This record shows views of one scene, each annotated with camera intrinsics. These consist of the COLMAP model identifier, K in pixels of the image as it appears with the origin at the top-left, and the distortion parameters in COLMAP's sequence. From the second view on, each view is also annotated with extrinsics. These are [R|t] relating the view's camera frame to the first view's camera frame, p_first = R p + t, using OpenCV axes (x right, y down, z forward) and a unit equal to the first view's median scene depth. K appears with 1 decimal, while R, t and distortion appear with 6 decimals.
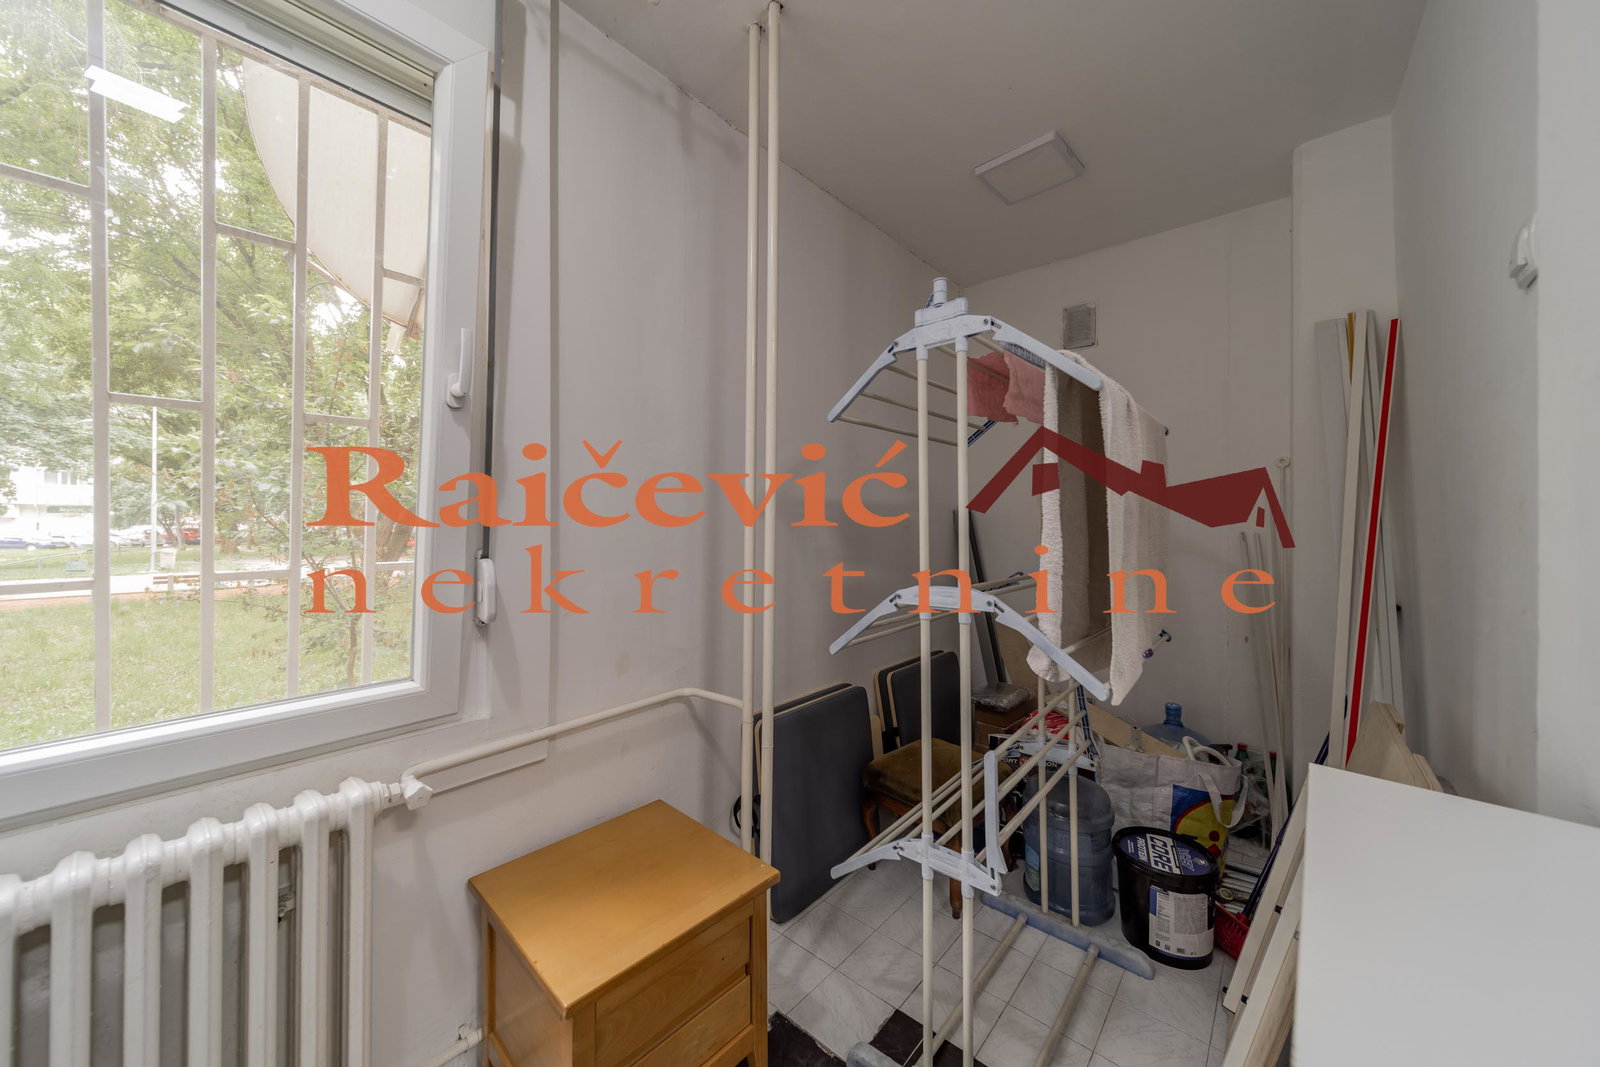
lens RADIAL K [[559.3, 0, 798.8], [0, 559.3, 524.7], [0, 0, 1]] dist [0.000840, -0.000851]
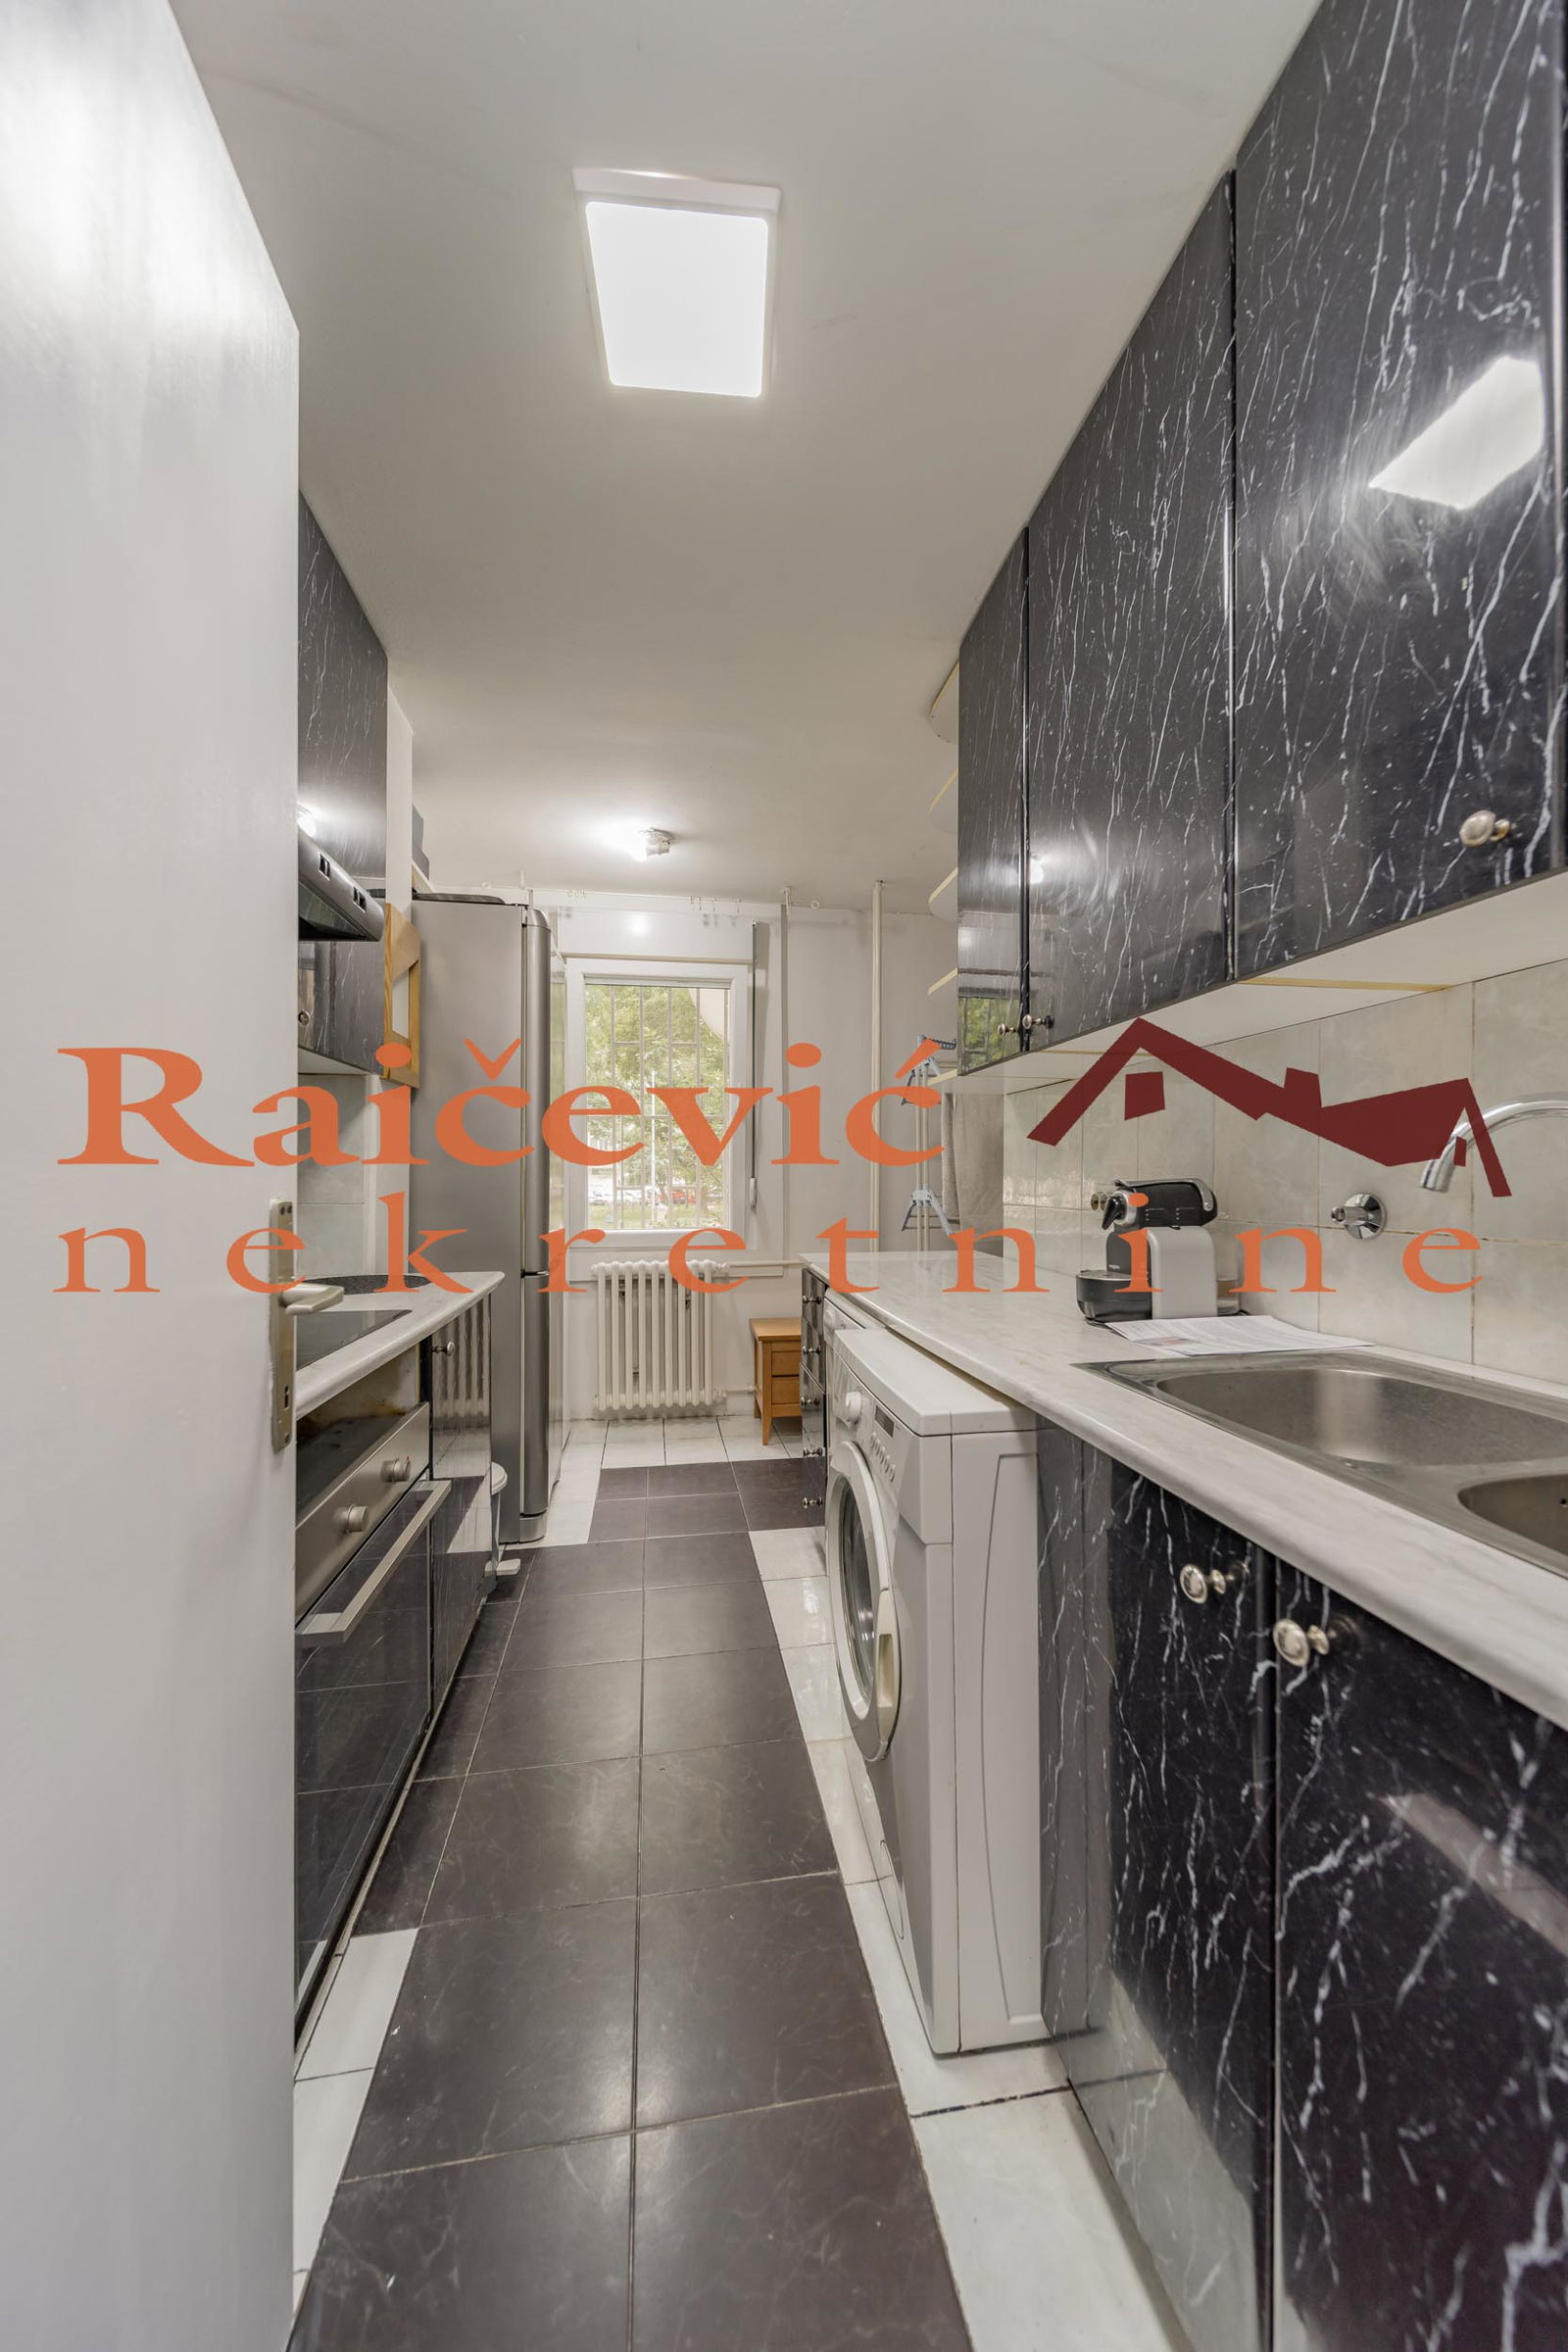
lens RADIAL K [[822.1, 0, 787.5], [0, 822.1, 1177.5], [0, 0, 1]] dist [0.000840, -0.000851]
pose [[0.768555, -0.009576, -0.639712, 1.608424], [0.003713, 0.999938, -0.010508, 0.096855], [0.639773, 0.005701, 0.768543, -1.408661]]
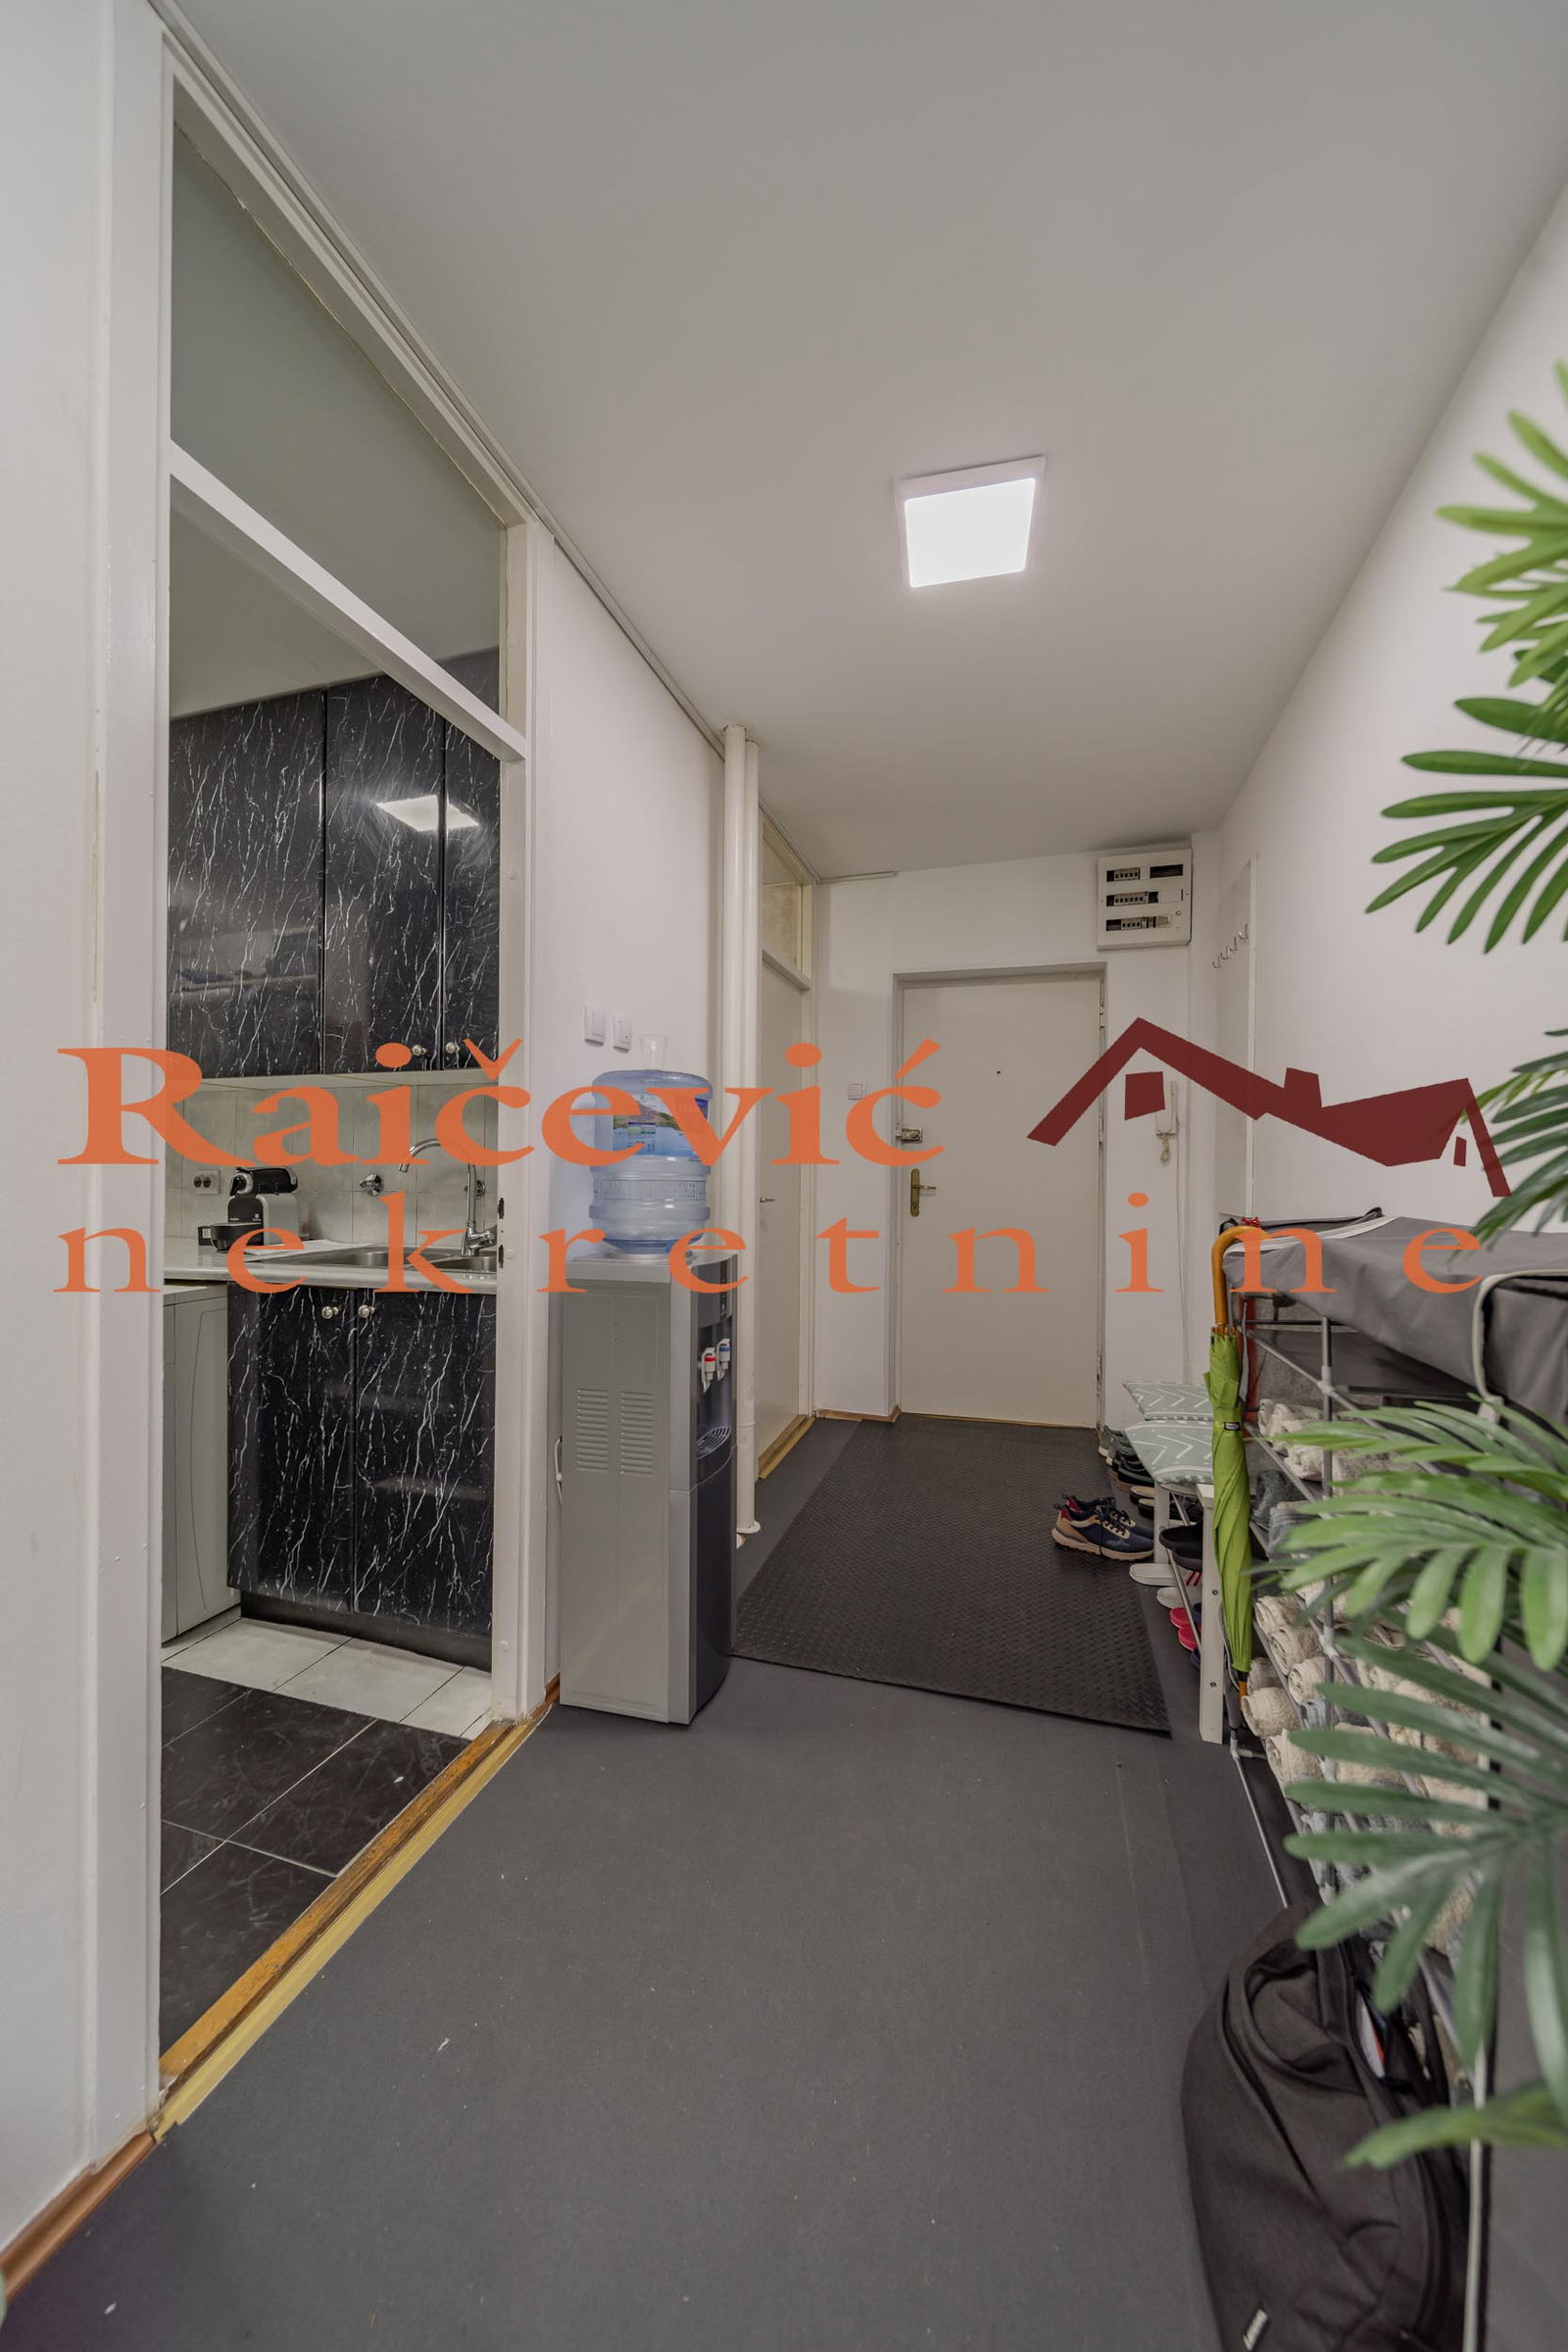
lens RADIAL K [[822.1, 0, 781.9], [0, 822.1, 1180.2], [0, 0, 1]] dist [0.000840, -0.000851]
pose [[0.918418, -0.002561, 0.395604, 1.634263], [0.000520, 0.999986, 0.005266, 0.112825], [-0.395612, -0.004630, 0.918406, -2.555497]]
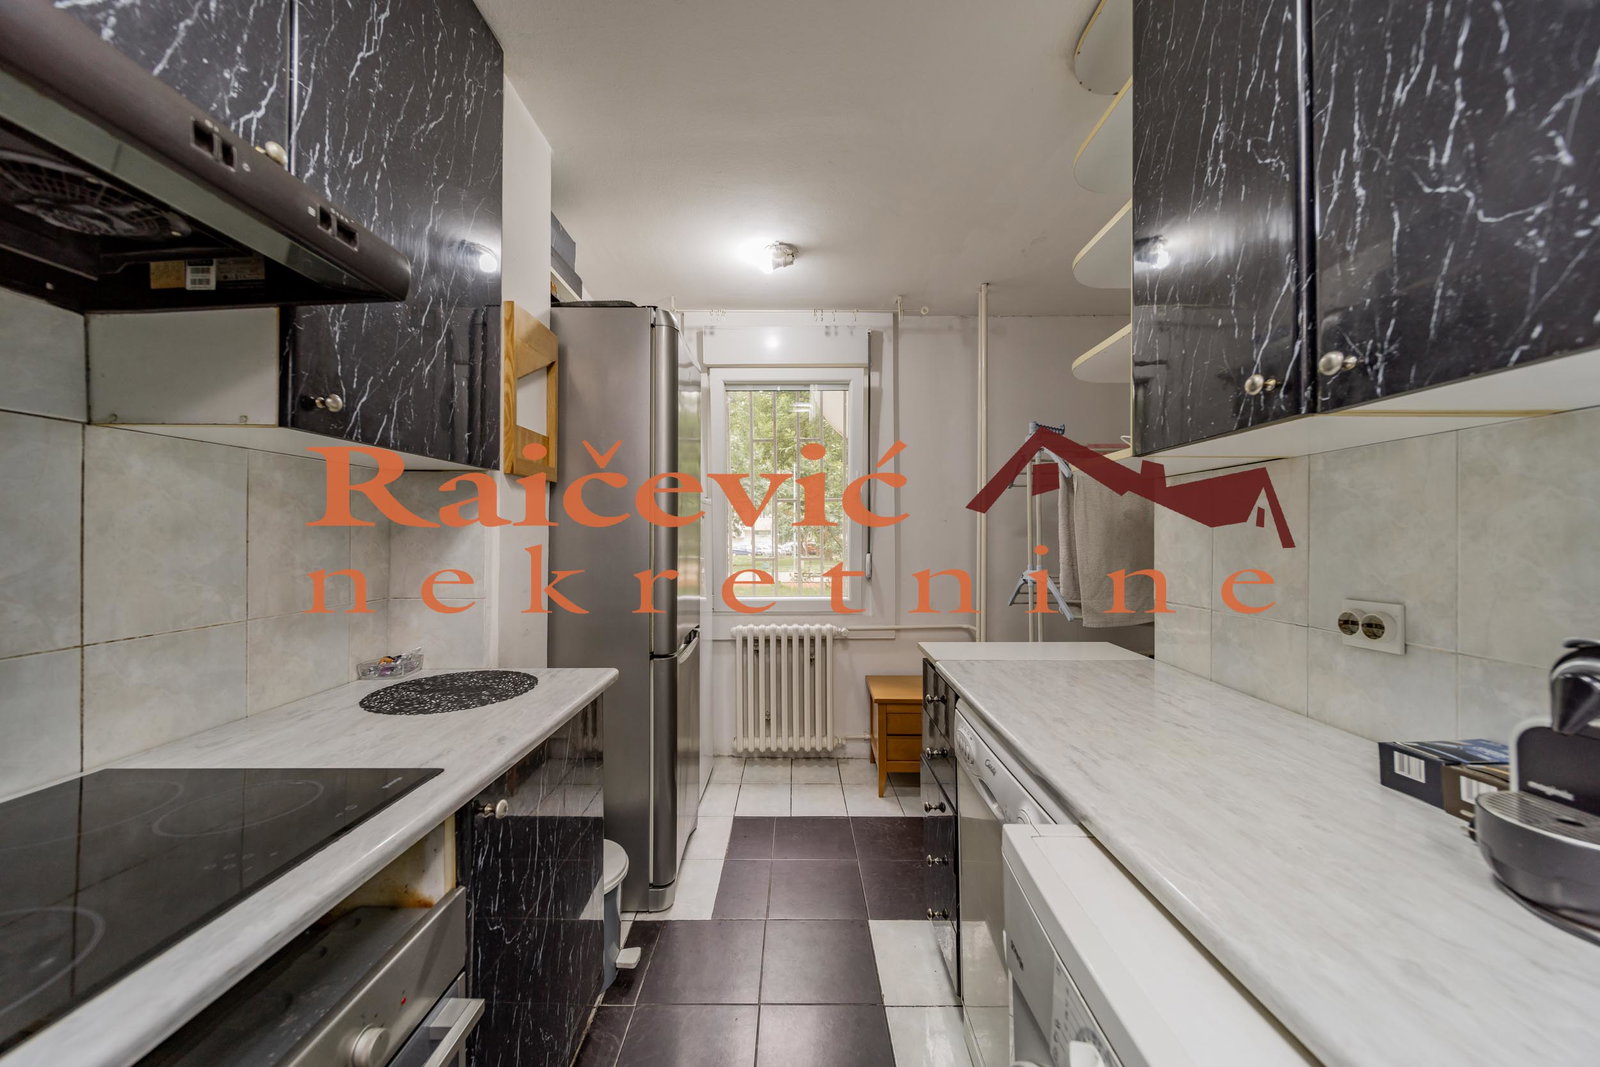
lens RADIAL K [[559.3, 0, 792.3], [0, 559.3, 529.9], [0, 0, 1]] dist [0.000840, -0.000851]
pose [[0.651105, -0.017047, -0.758796, 1.135808], [0.002250, 0.999787, -0.020530, 0.010511], [0.758984, 0.011660, 0.651005, -0.923274]]
